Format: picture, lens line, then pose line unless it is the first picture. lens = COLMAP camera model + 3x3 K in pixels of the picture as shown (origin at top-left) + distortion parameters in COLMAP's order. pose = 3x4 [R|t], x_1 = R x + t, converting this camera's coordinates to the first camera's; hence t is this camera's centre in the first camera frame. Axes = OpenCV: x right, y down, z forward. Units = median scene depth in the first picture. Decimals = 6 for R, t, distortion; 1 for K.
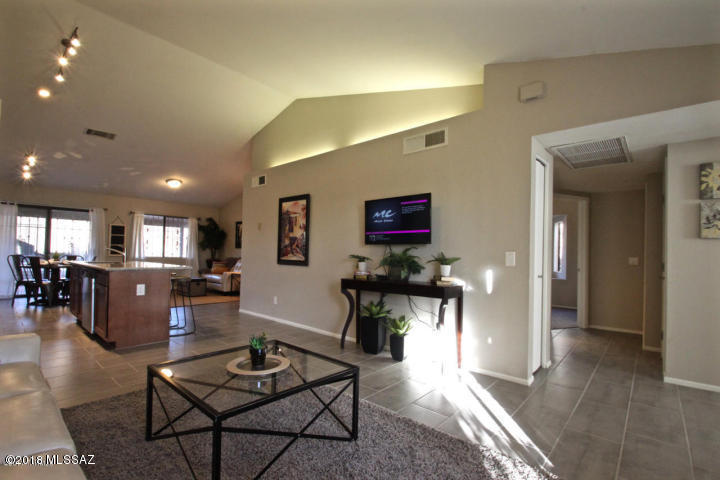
lens RADIAL K [[334.2, 0, 371.0], [0, 334.2, 244.8], [0, 0, 1]] dist [-0.004536, -0.001923]
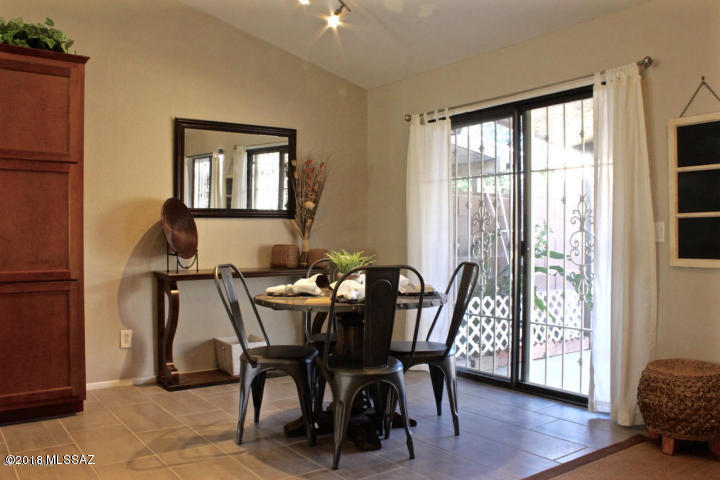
lens RADIAL K [[602.8, 0, 357.9], [0, 602.8, 238.2], [0, 0, 1]] dist [-0.140646, 0.092126]
pose [[-0.233077, -0.016908, -0.972311, -0.369596], [0.022856, 0.999477, -0.022860, 0.020345], [0.972190, -0.027551, -0.232568, 0.915116]]
